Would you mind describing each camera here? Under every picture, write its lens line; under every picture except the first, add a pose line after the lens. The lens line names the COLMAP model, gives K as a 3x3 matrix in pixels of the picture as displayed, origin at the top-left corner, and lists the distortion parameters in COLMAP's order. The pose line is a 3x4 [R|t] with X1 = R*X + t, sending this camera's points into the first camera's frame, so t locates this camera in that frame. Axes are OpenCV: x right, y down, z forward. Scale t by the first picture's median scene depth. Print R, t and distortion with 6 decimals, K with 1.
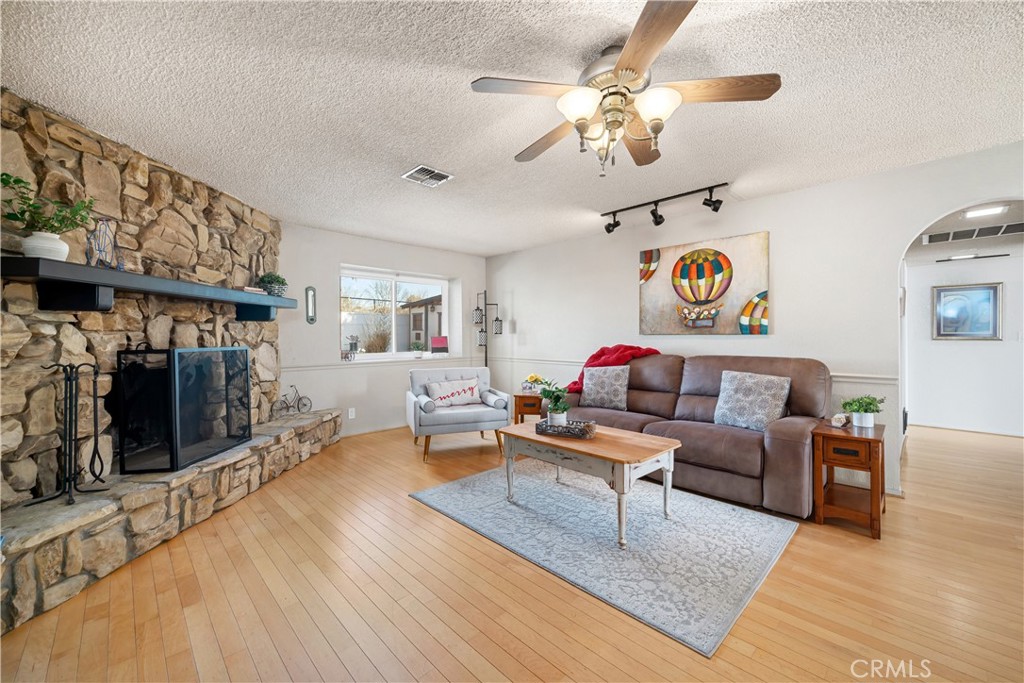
lens RADIAL K [[410.5, 0, 512.1], [0, 410.5, 337.3], [0, 0, 1]] dist [0.000327, -0.000101]
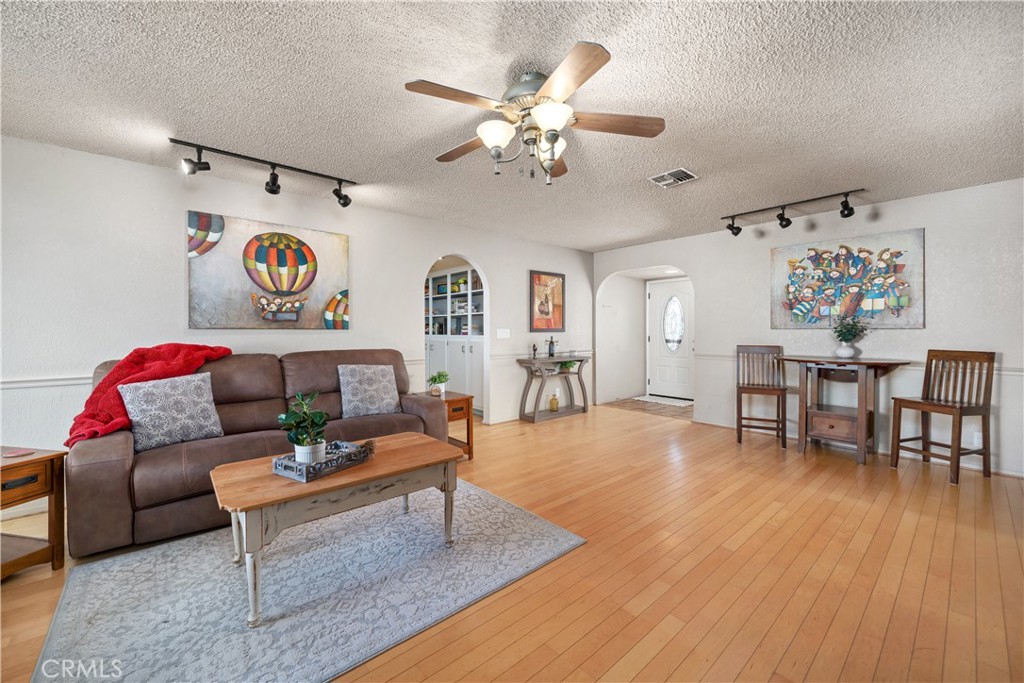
lens RADIAL K [[386.9, 0, 529.0], [0, 386.9, 339.3], [0, 0, 1]] dist [-0.003401, 0.000204]
pose [[0.048496, -0.019178, 0.998639, -0.435168], [0.001752, 0.999816, 0.019116, 0.000247], [-0.998822, 0.000822, 0.048521, 0.521934]]
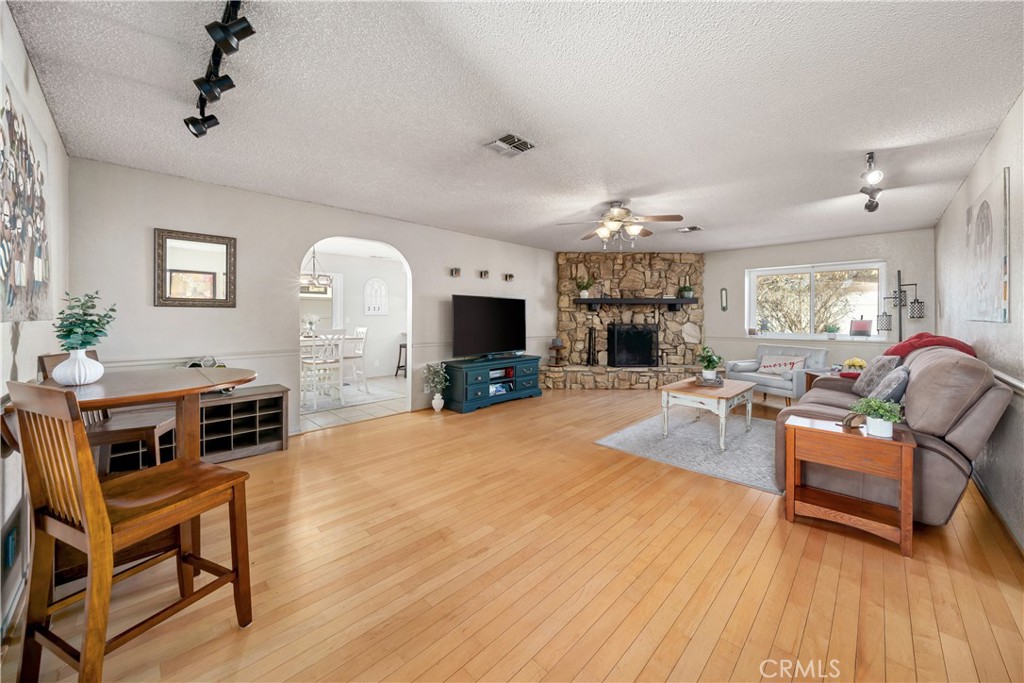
lens RADIAL K [[380.0, 0, 523.6], [0, 380.0, 311.8], [0, 0, 1]] dist [-0.006819, -0.000374]
pose [[0.040797, -0.009317, -0.999124, 1.341890], [-0.004298, 0.999946, -0.009500, -0.018328], [0.999158, 0.004682, 0.040755, 0.211248]]
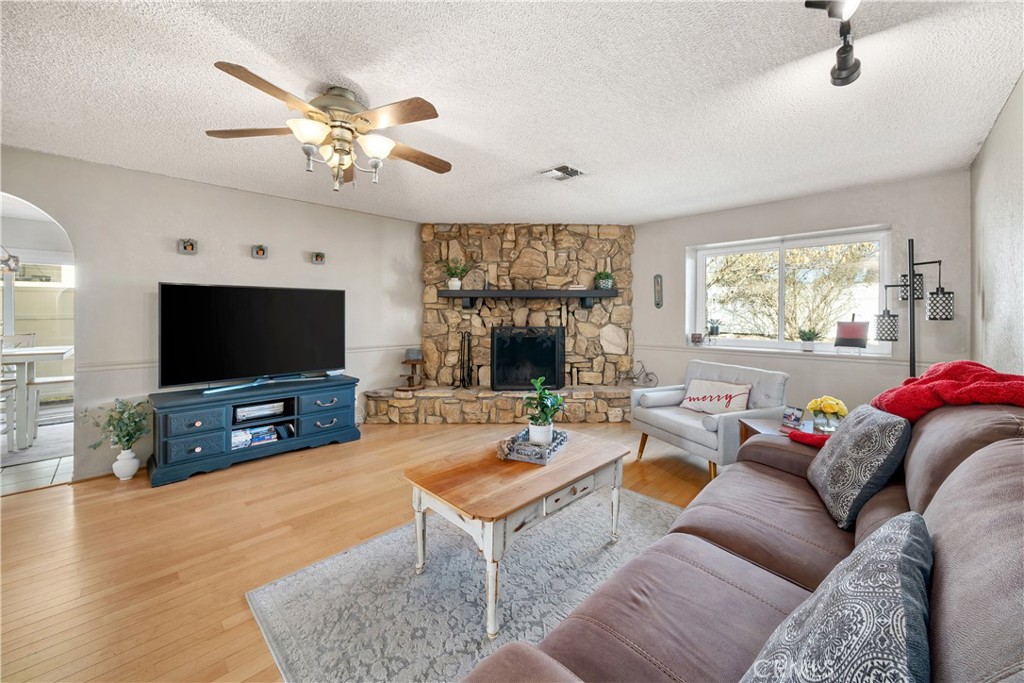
lens RADIAL K [[393.9, 0, 527.7], [0, 393.9, 311.4], [0, 0, 1]] dist [-0.003117, 0.000193]
pose [[0.044675, 0.000062, -0.999002, 0.778525], [-0.001686, 0.999999, -0.000013, -0.032939], [0.999000, 0.001685, 0.044675, 0.831412]]
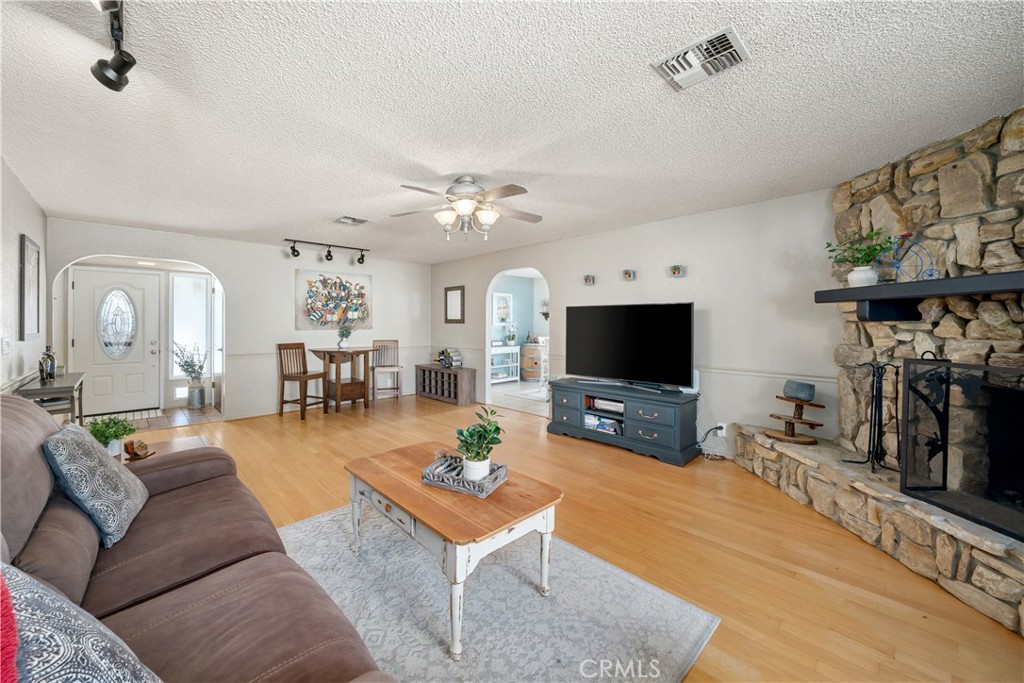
lens RADIAL K [[386.9, 0, 471.4], [0, 386.9, 318.7], [0, 0, 1]] dist [-0.003401, 0.000204]
pose [[-0.998875, 0.002433, 0.047367, 0.074676], [0.001994, 0.999955, -0.009310, -0.042324], [-0.047388, -0.009205, -0.998834, 1.471775]]
